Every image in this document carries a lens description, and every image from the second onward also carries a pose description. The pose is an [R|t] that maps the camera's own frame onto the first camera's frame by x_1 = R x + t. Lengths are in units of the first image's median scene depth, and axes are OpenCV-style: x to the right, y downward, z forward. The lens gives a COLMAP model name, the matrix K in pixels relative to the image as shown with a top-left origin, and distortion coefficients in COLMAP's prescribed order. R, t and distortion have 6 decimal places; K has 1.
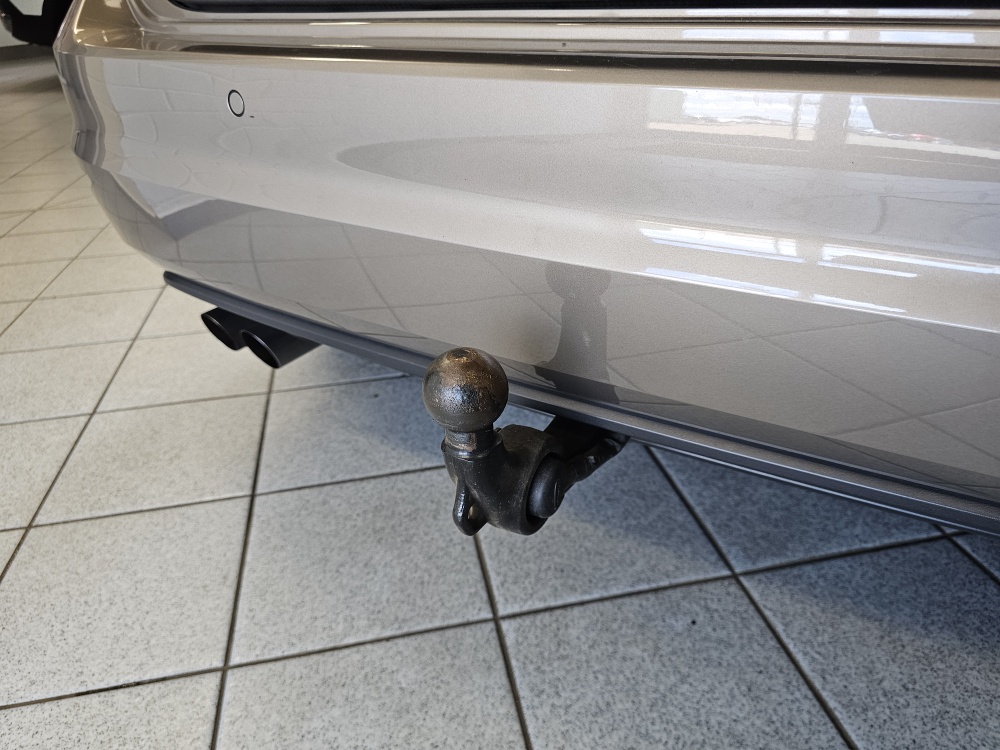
lens RADIAL K [[687.9, 0, 504.6], [0, 687.9, 371.7], [0, 0, 1]] dist [0.022373, -0.031518]
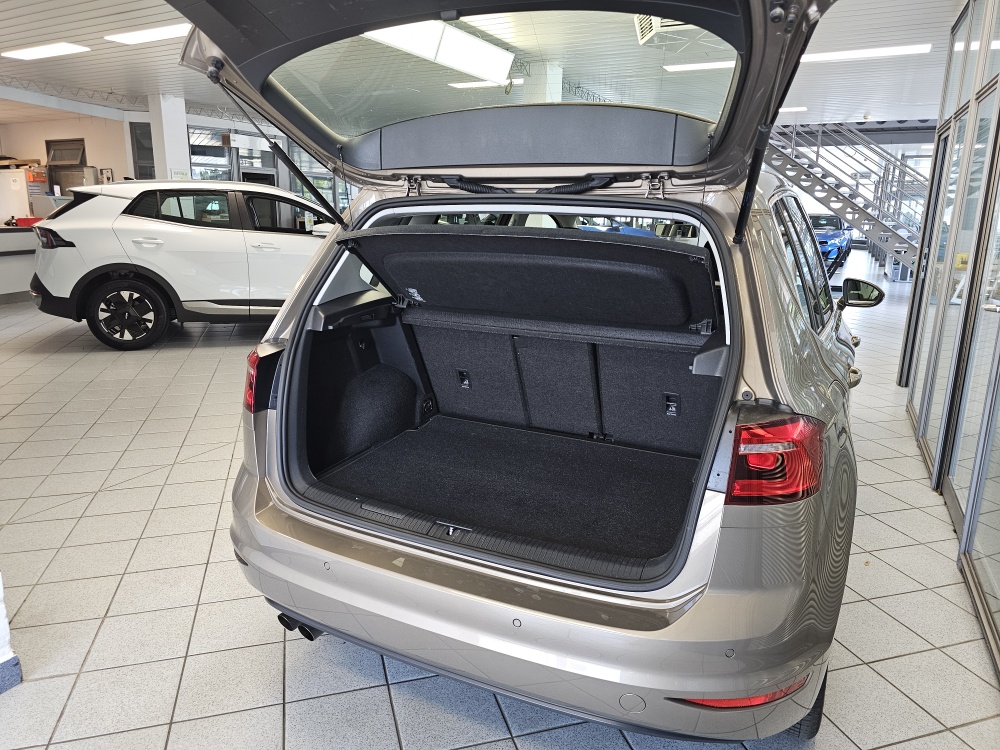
lens RADIAL K [[687.9, 0, 504.6], [0, 687.9, 371.7], [0, 0, 1]] dist [0.022373, -0.031518]
pose [[0.995335, 0.022035, 0.093934, 0.068021], [0.003250, 0.965363, -0.260891, -0.247197], [-0.096429, 0.259980, 0.960787, -1.358097]]
